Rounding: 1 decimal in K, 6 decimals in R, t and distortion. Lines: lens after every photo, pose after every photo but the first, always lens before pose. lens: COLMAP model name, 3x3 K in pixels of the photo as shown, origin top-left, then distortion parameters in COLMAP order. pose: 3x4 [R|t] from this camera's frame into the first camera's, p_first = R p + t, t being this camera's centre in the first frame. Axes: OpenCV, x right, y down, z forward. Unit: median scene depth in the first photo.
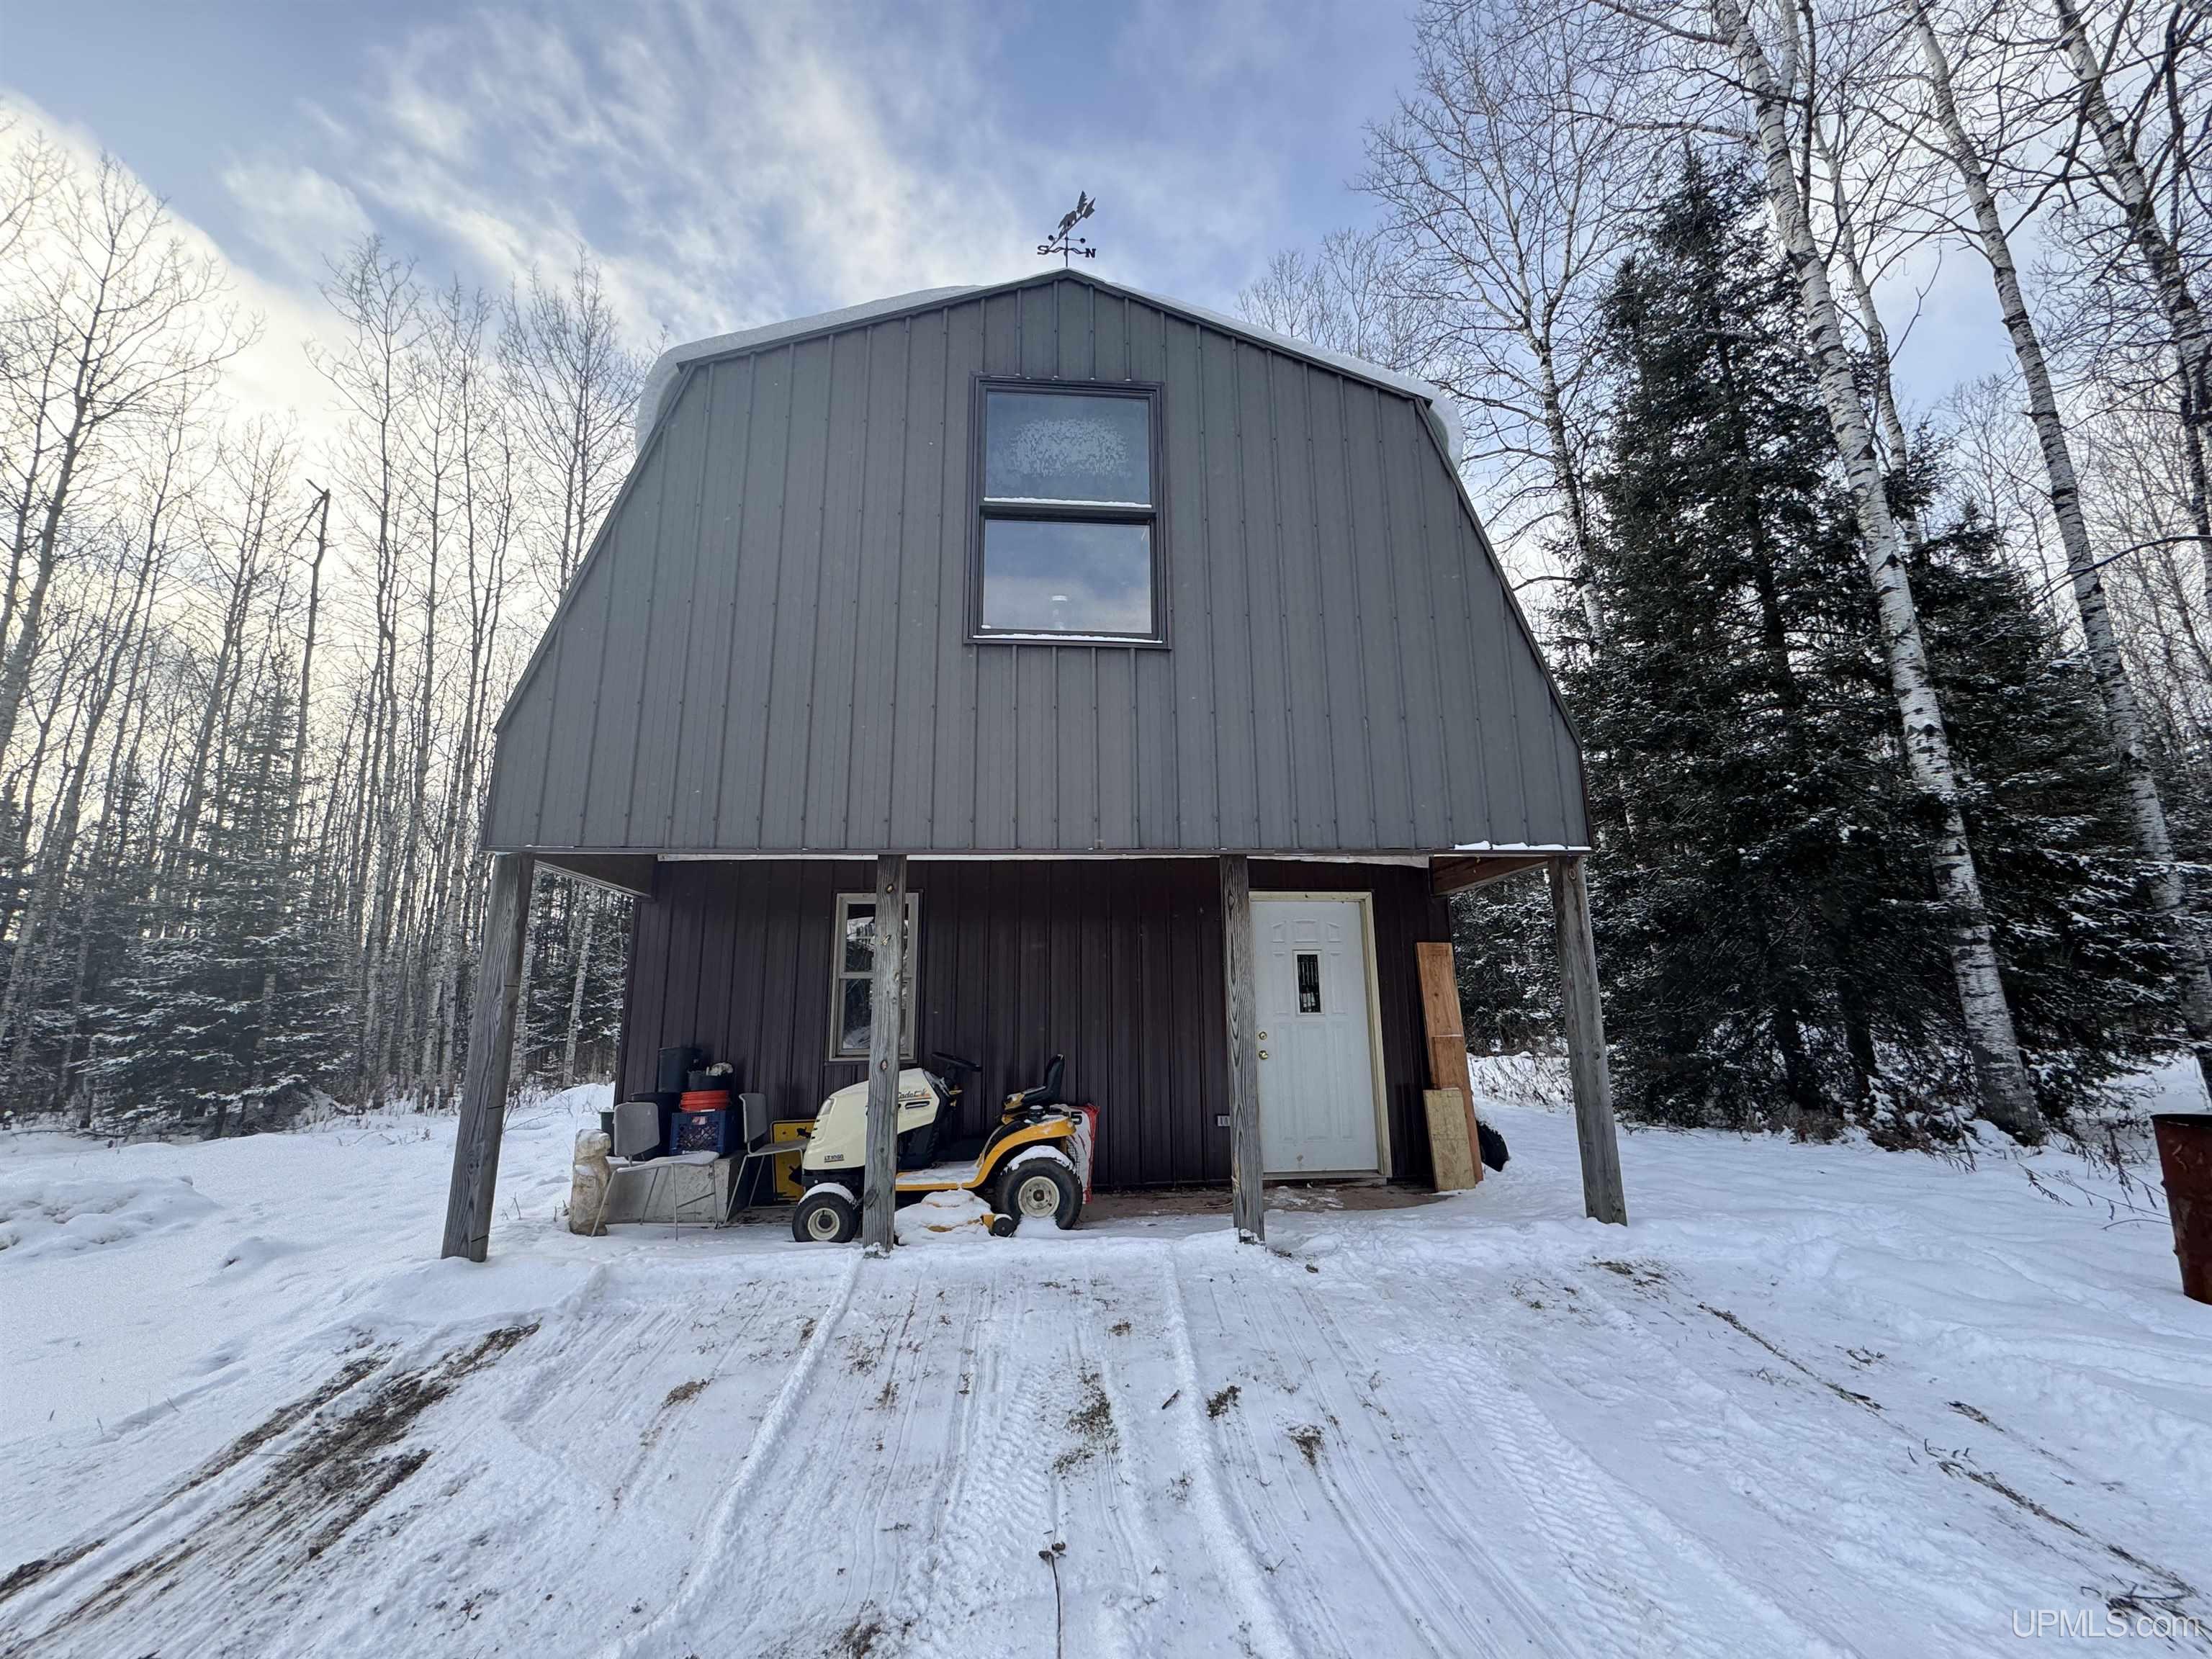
lens RADIAL K [[873.7, 0, 1109.7], [0, 873.7, 833.1], [0, 0, 1]] dist [-0.000740, -0.000121]
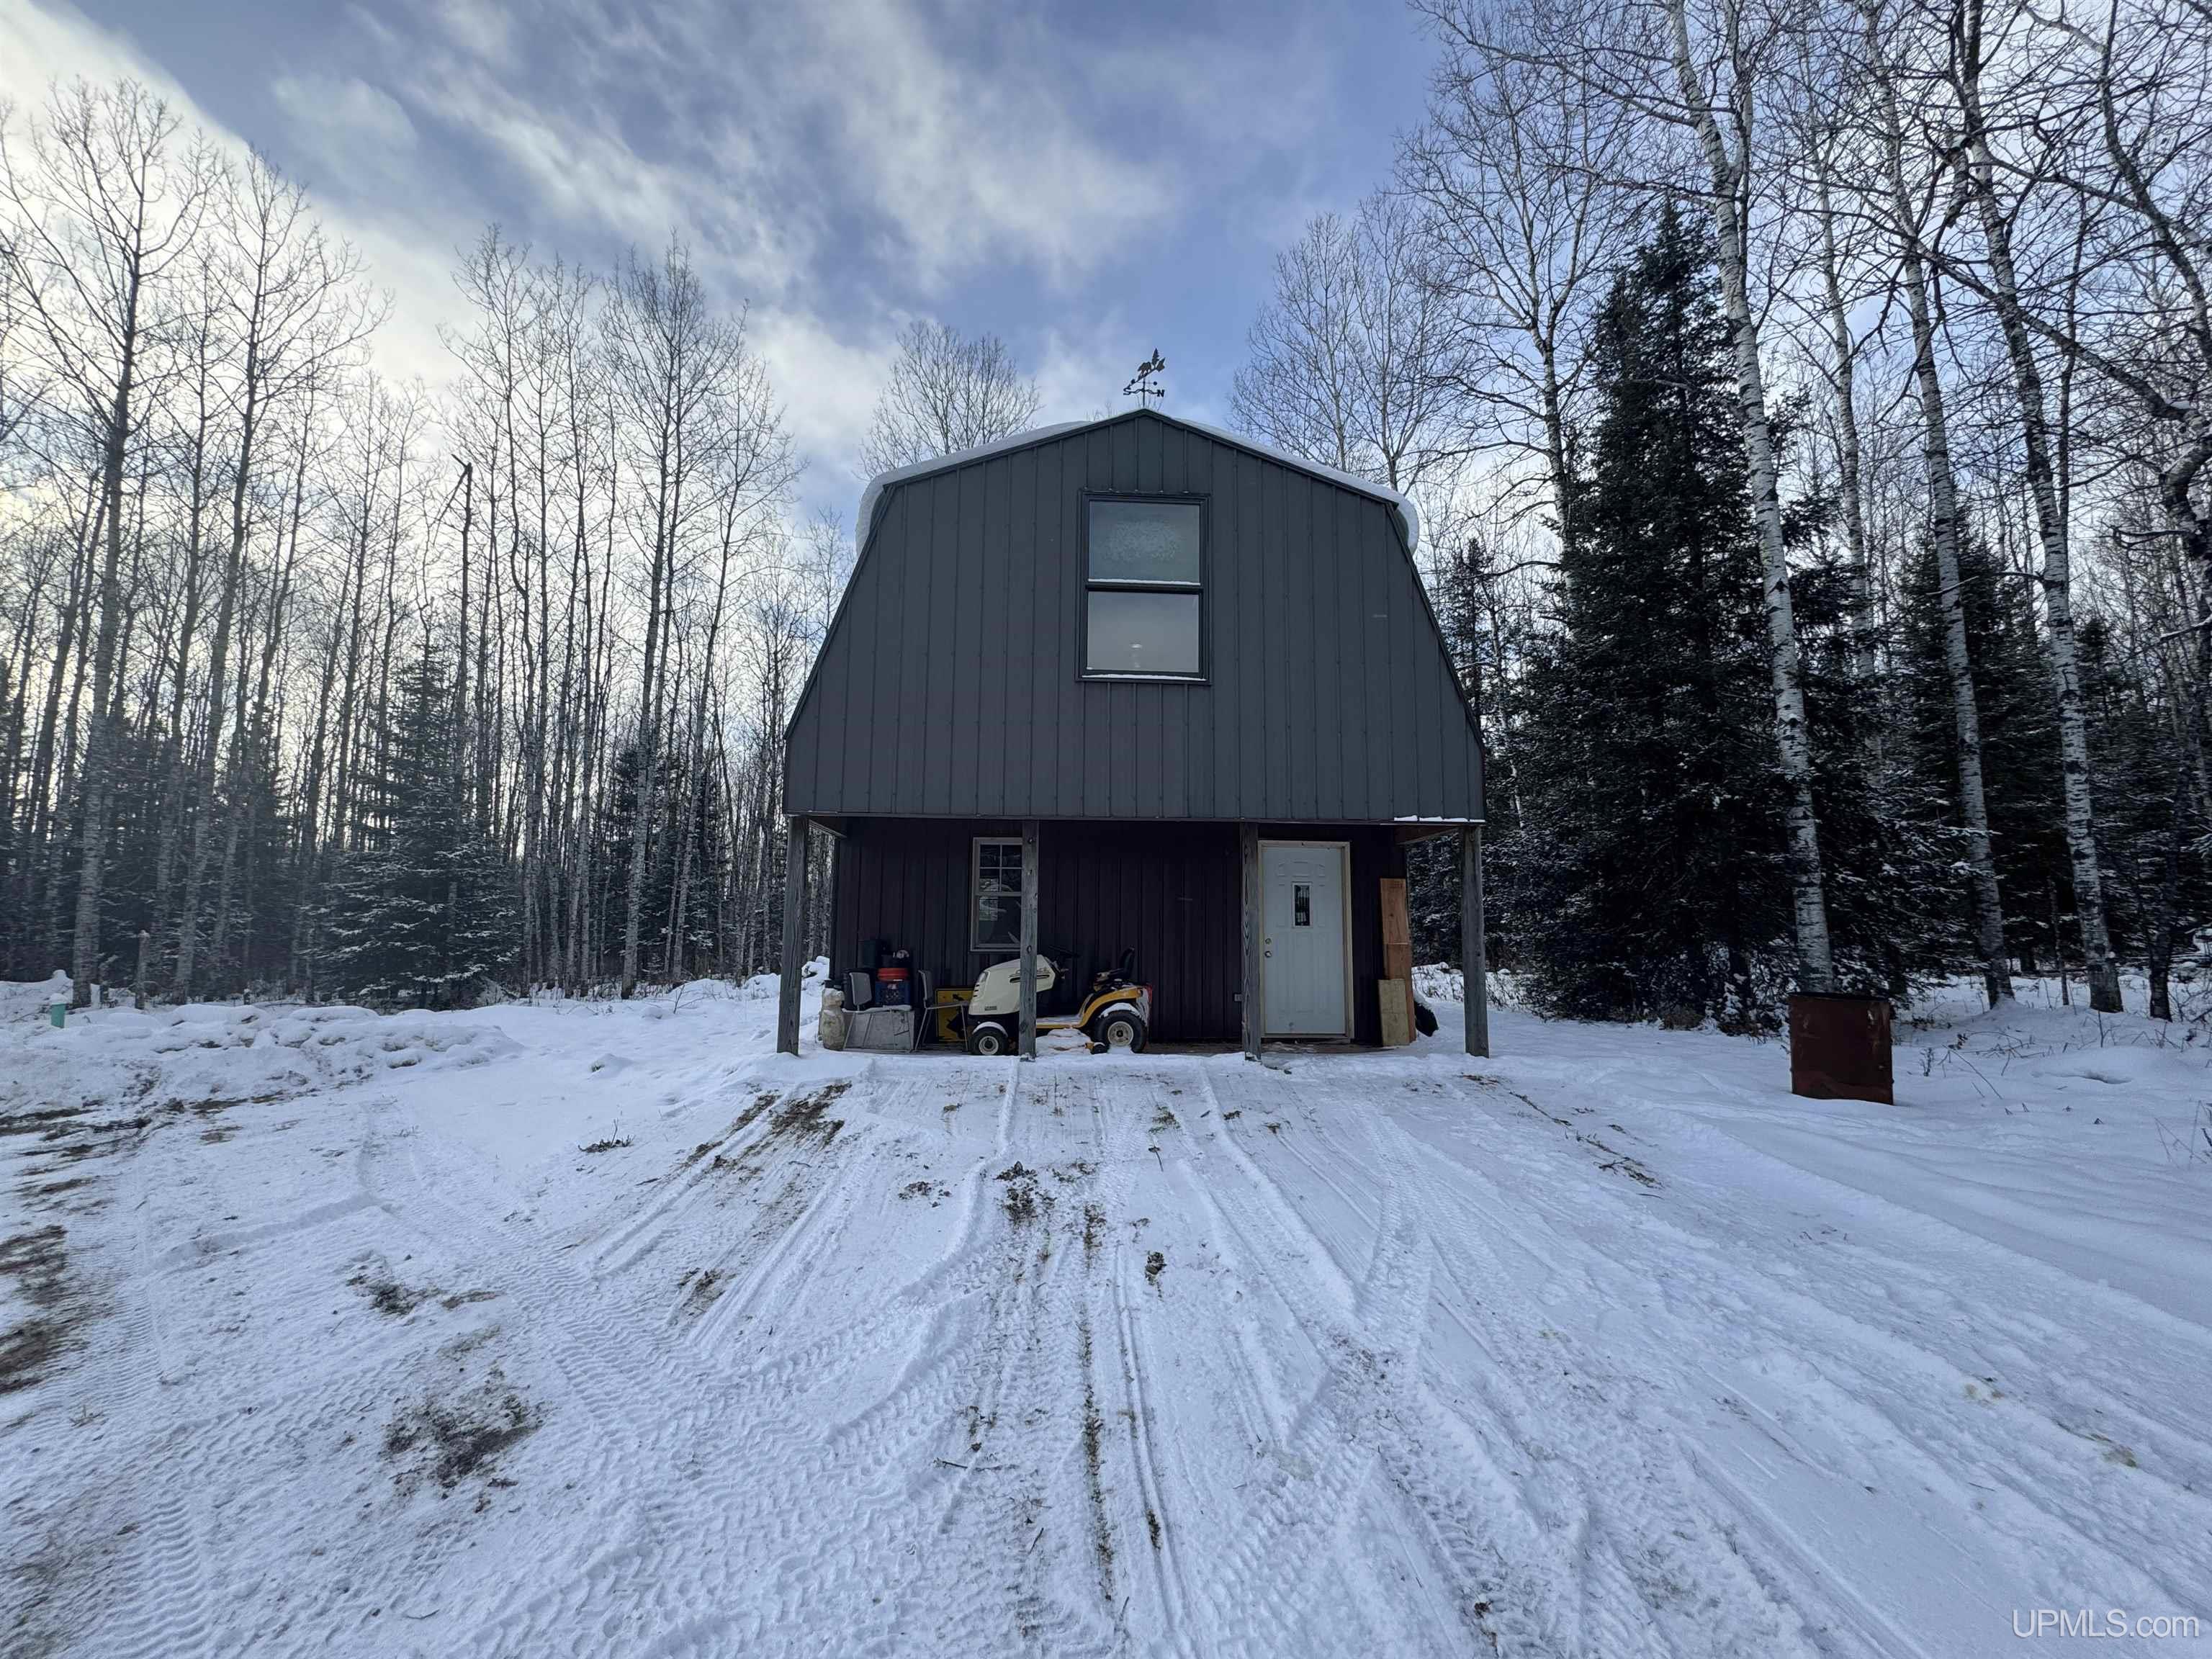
lens RADIAL K [[875.8, 0, 1106.0], [0, 875.8, 829.5], [0, 0, 1]] dist [0.000847, -0.000469]
pose [[0.999331, 0.016885, -0.032450, -0.047623], [-0.014051, 0.996228, 0.085632, -0.070952], [0.033774, -0.085118, 0.995798, -0.433551]]
